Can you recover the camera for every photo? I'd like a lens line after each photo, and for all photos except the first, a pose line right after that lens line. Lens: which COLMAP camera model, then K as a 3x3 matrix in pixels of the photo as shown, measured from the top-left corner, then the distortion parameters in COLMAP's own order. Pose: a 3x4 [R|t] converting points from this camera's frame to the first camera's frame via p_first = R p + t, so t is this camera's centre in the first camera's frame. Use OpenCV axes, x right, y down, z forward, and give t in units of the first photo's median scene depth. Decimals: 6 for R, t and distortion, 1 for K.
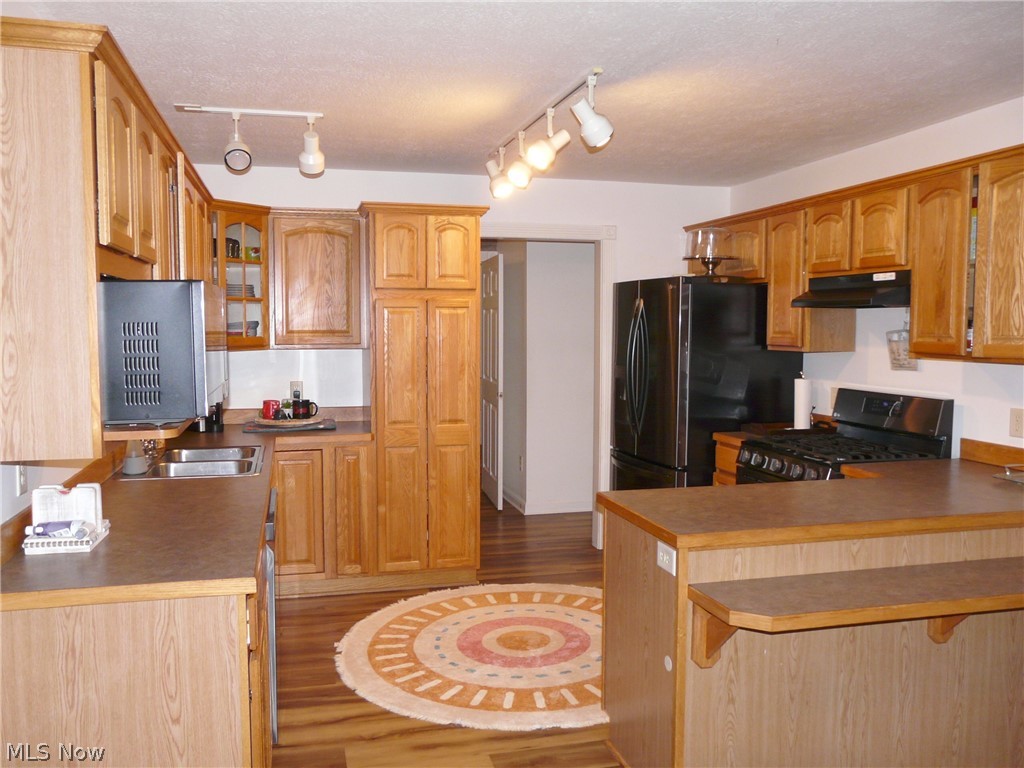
lens RADIAL K [[842.3, 0, 501.8], [0, 842.3, 387.1], [0, 0, 1]] dist [-0.042026, 0.046176]
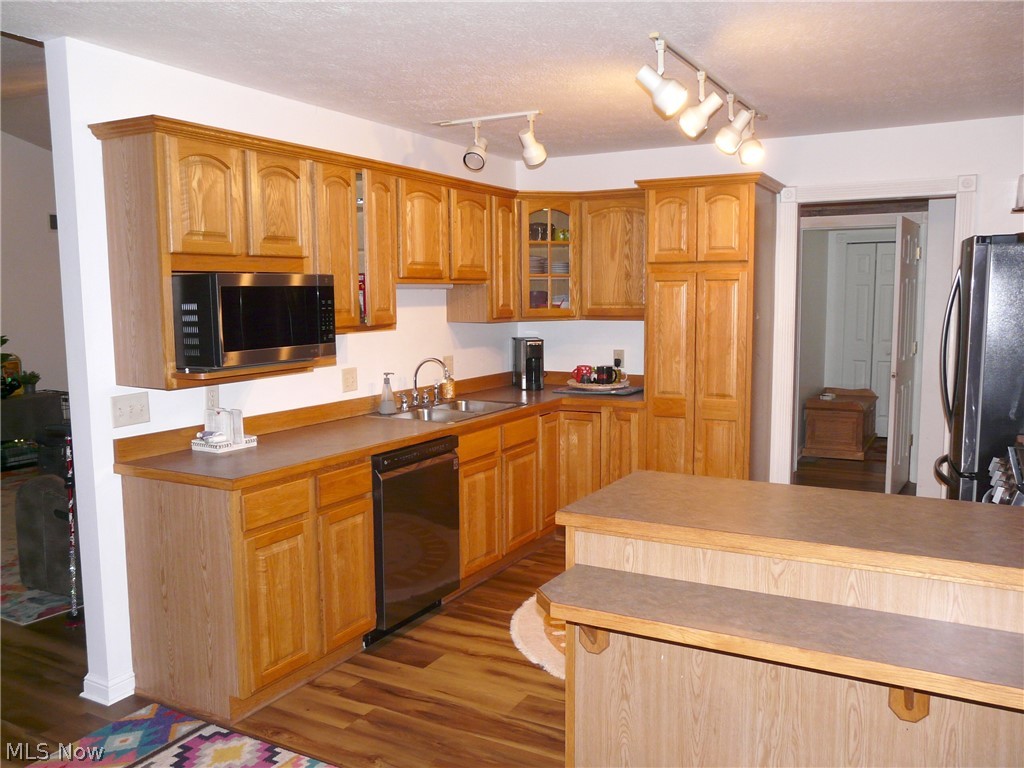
lens RADIAL K [[842.3, 0, 505.5], [0, 842.3, 383.8], [0, 0, 1]] dist [-0.042026, 0.046176]
pose [[0.735265, 0.065298, -0.674627, 0.751704], [-0.043447, 0.997842, 0.049231, -0.020268], [0.676386, -0.006887, 0.736515, 0.197338]]
